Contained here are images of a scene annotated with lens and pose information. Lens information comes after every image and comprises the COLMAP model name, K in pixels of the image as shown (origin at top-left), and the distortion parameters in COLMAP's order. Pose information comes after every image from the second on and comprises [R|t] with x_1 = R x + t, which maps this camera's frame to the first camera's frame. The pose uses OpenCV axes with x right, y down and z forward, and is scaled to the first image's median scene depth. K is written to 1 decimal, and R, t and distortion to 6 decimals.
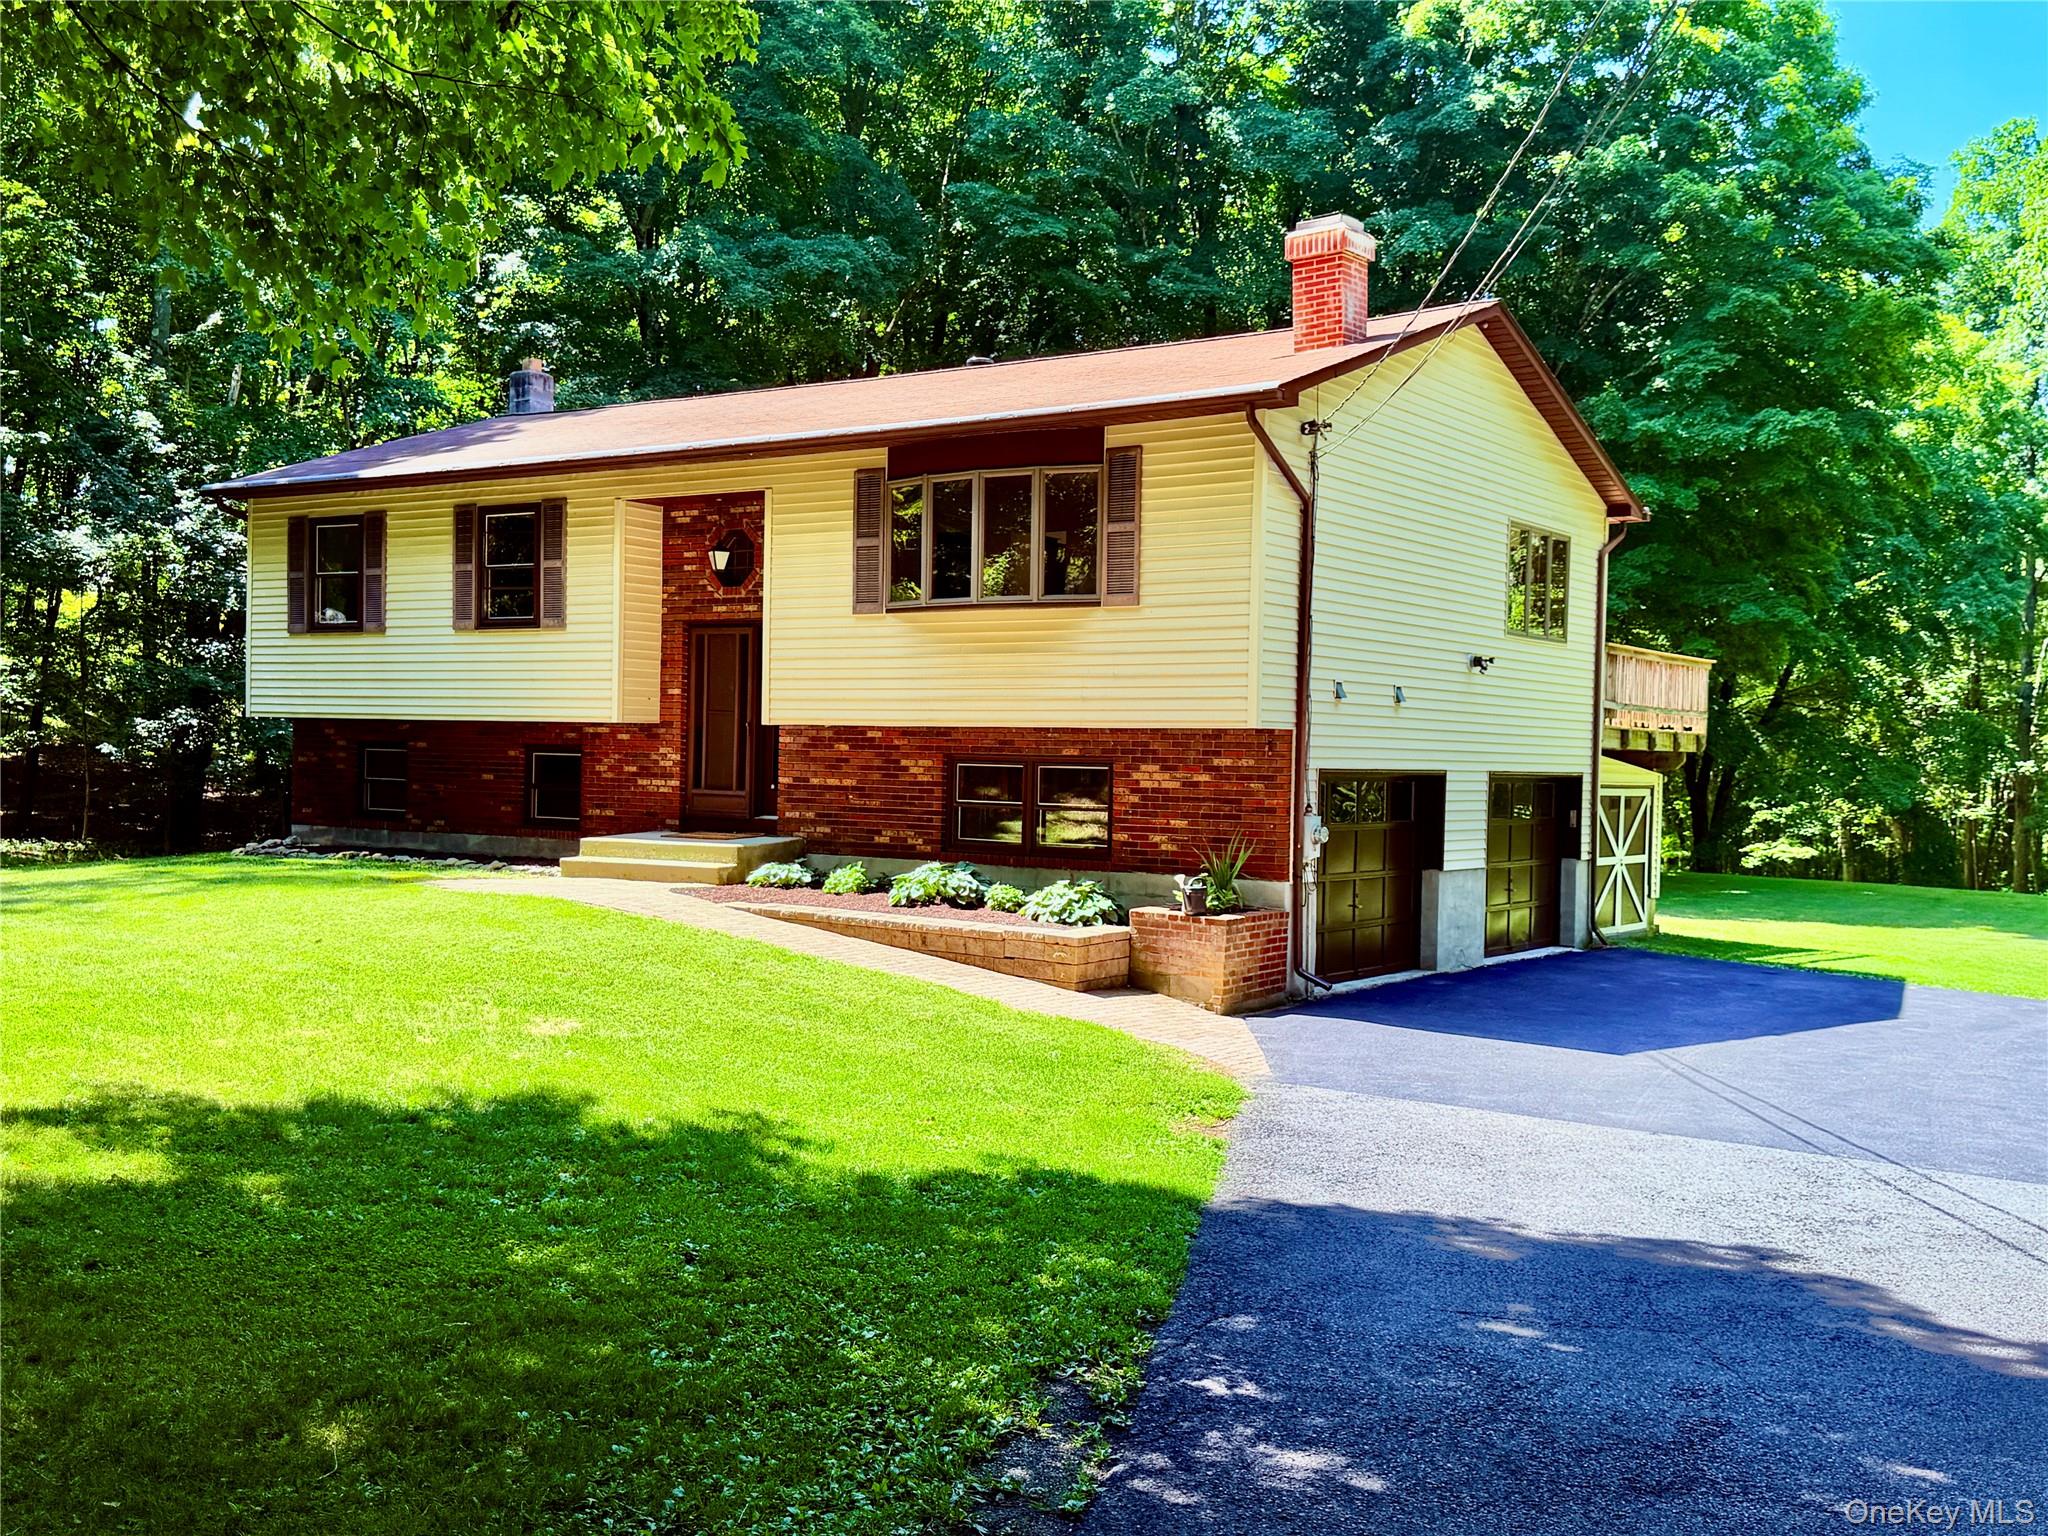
lens RADIAL K [[2001.6, 0, 1022.4], [0, 2001.6, 763.5], [0, 0, 1]] dist [0.074953, 0.000000]
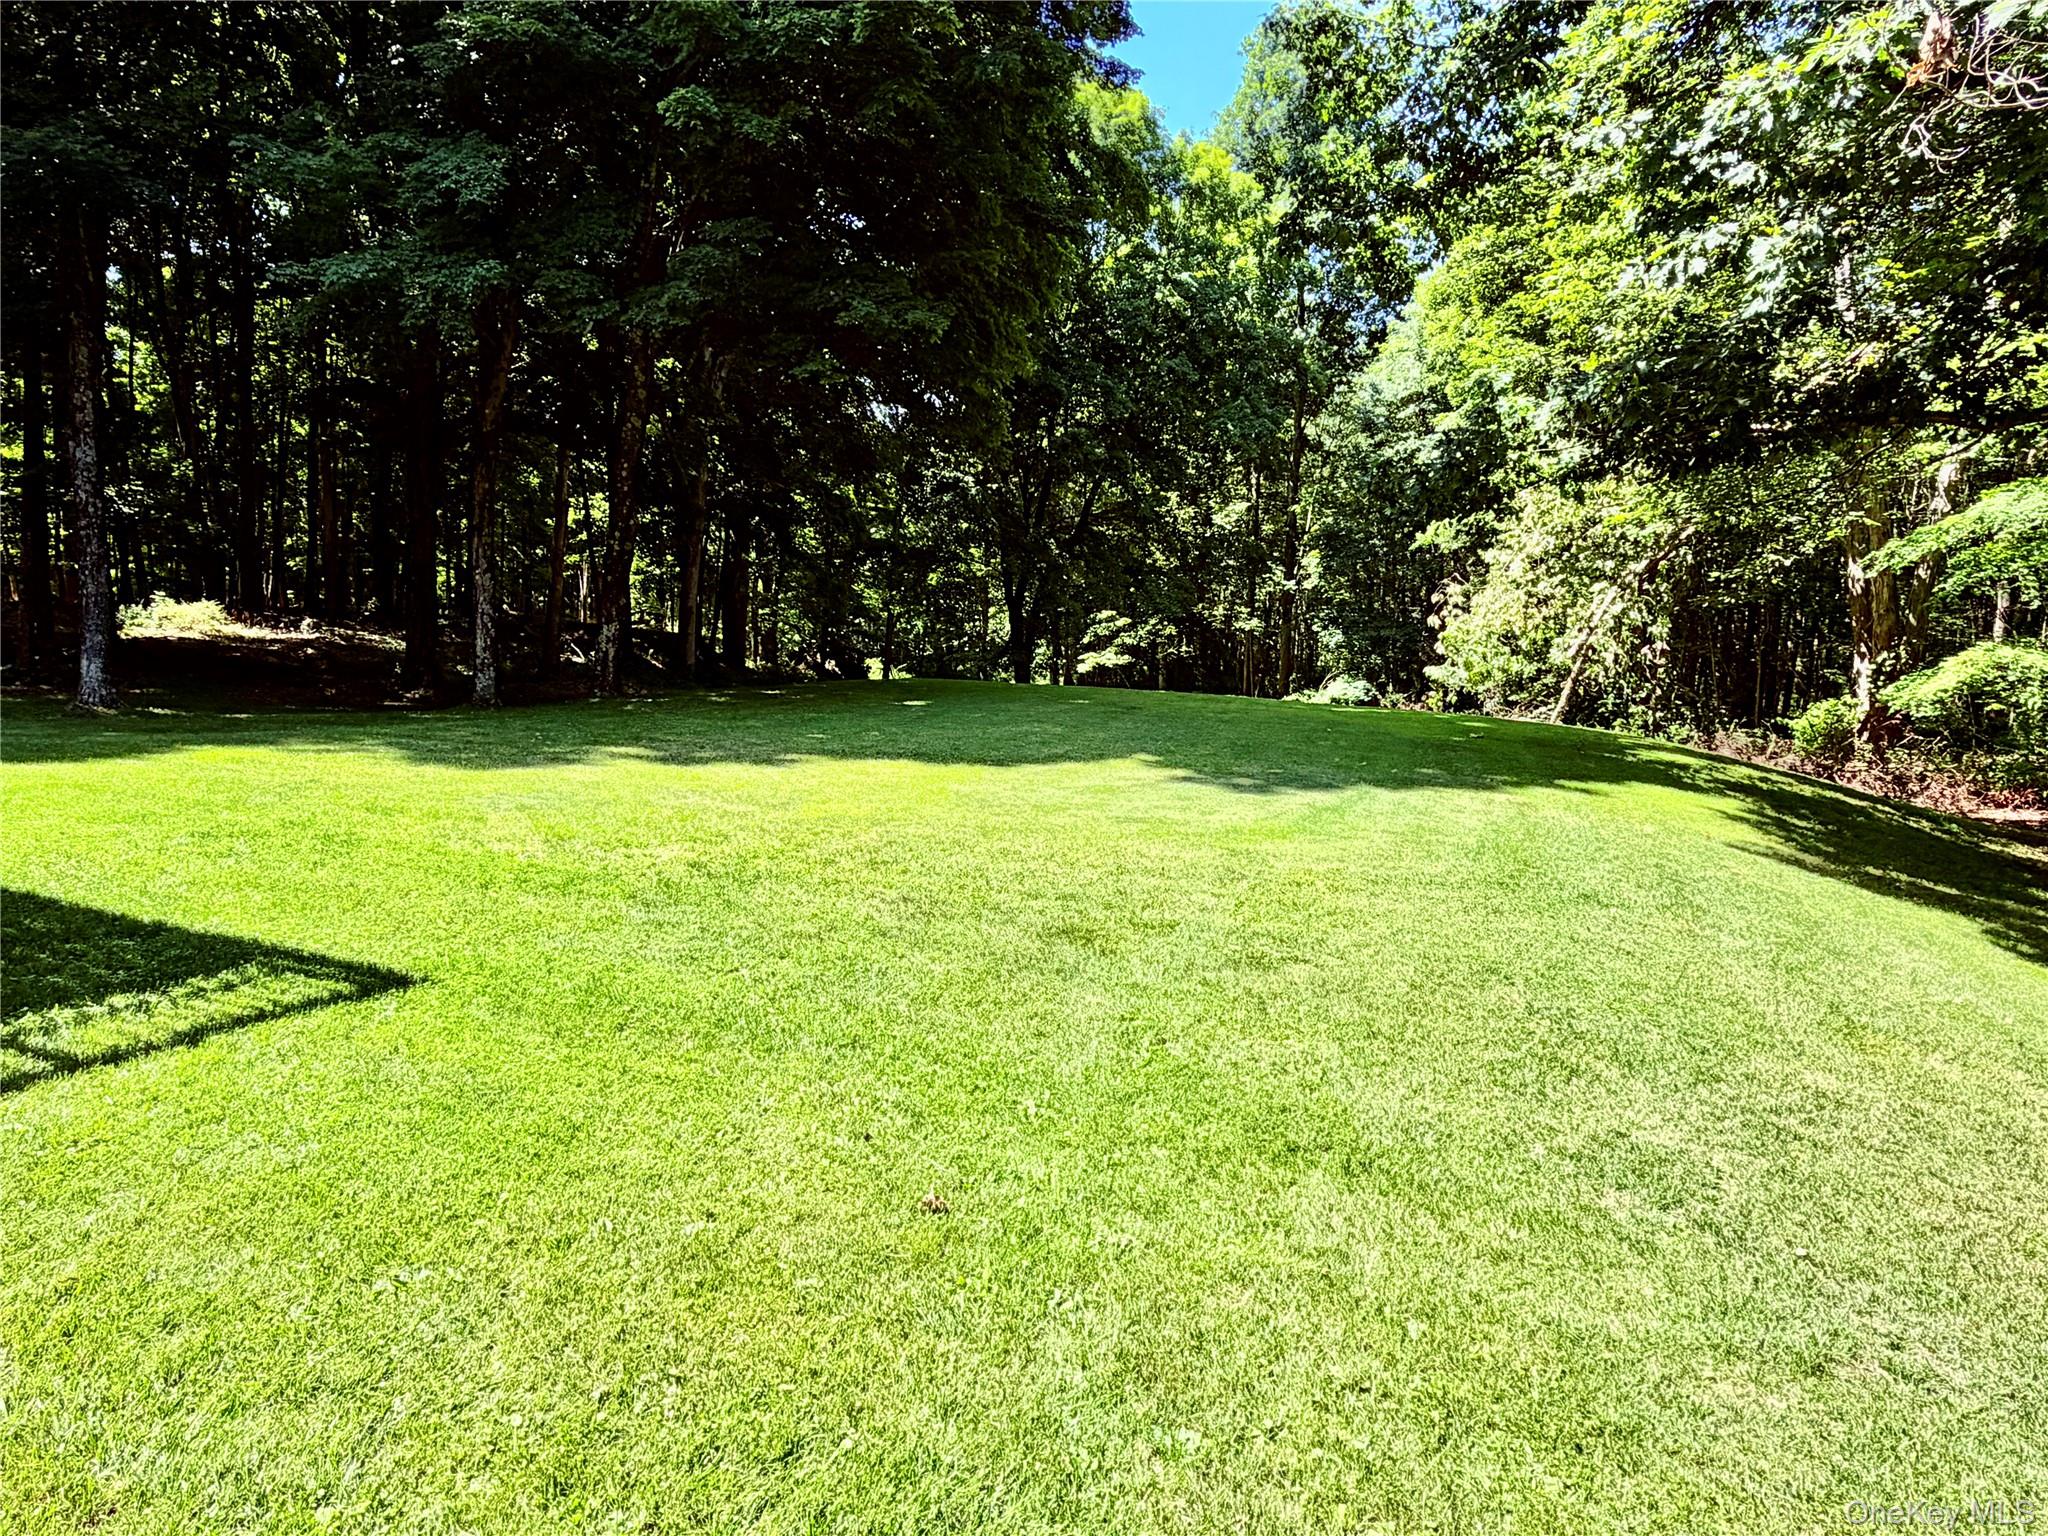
lens RADIAL K [[1294.7, 0, 1043.8], [0, 1294.7, 772.4], [0, 0, 1]] dist [-0.000459, -0.006348]
pose [[0.970052, -0.028923, 0.241170, 0.565361], [-0.001620, 0.992093, 0.125497, 0.052280], [-0.242892, -0.122129, 0.962335, 0.983139]]
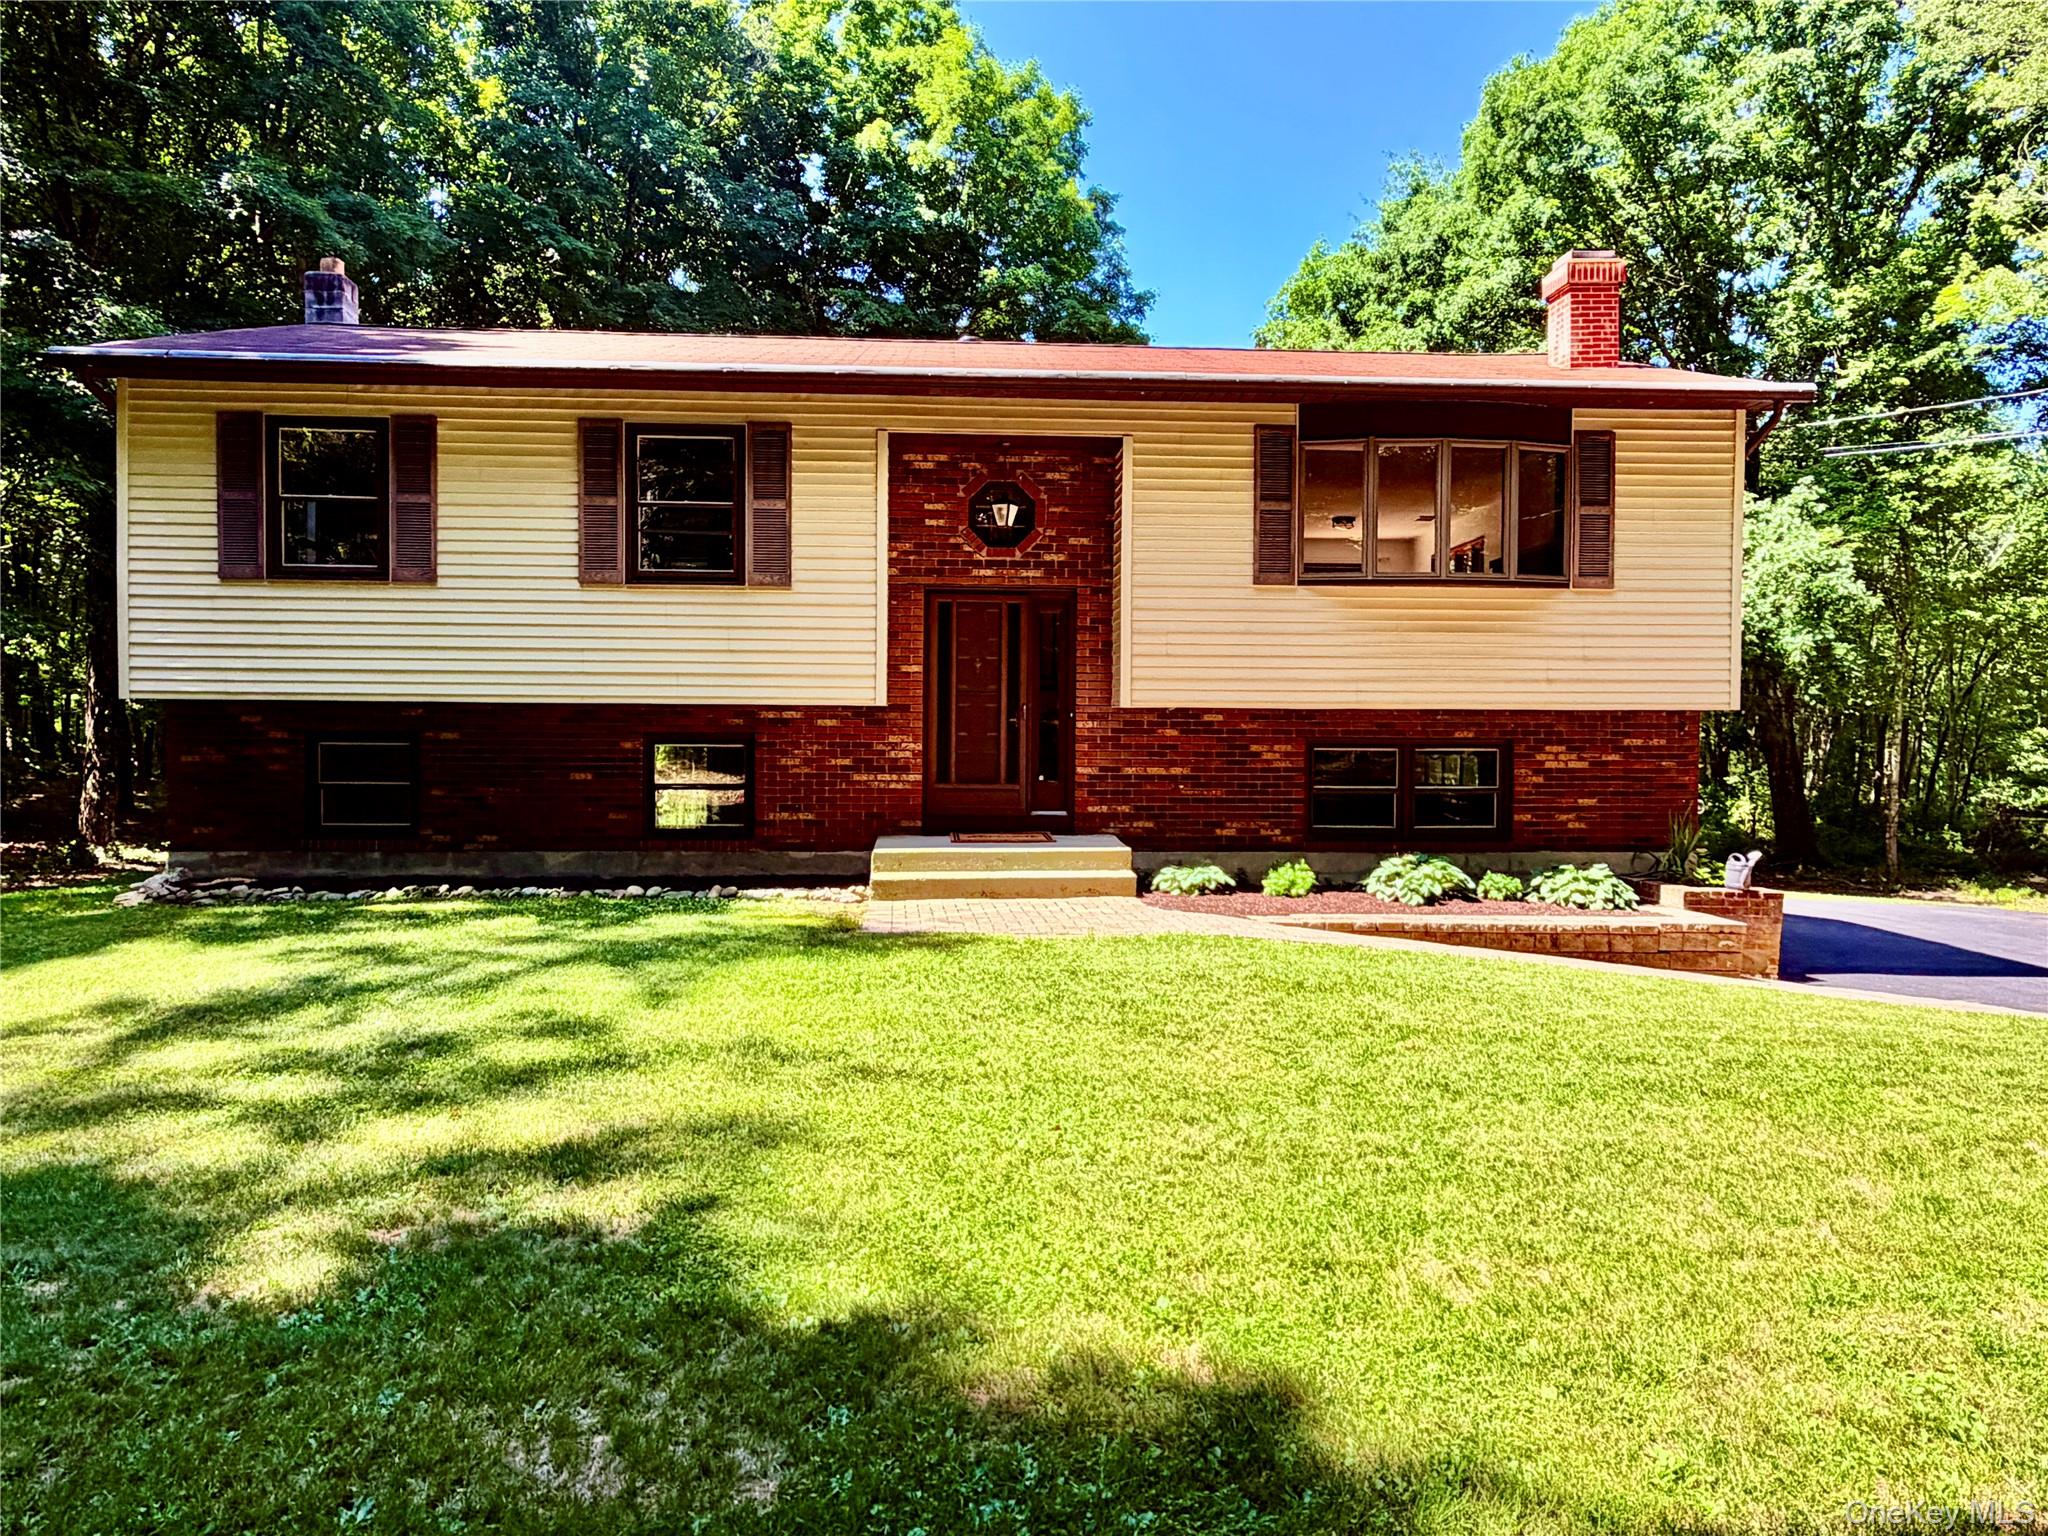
lens RADIAL K [[1394.3, 0, 1028.8], [0, 1394.3, 766.2], [0, 0, 1]] dist [-0.006845, 0.010257]
pose [[0.787235, -0.026760, 0.616072, -0.505062], [0.013917, 0.999574, 0.025635, -0.009529], [-0.616496, -0.011607, 0.787273, 0.516277]]
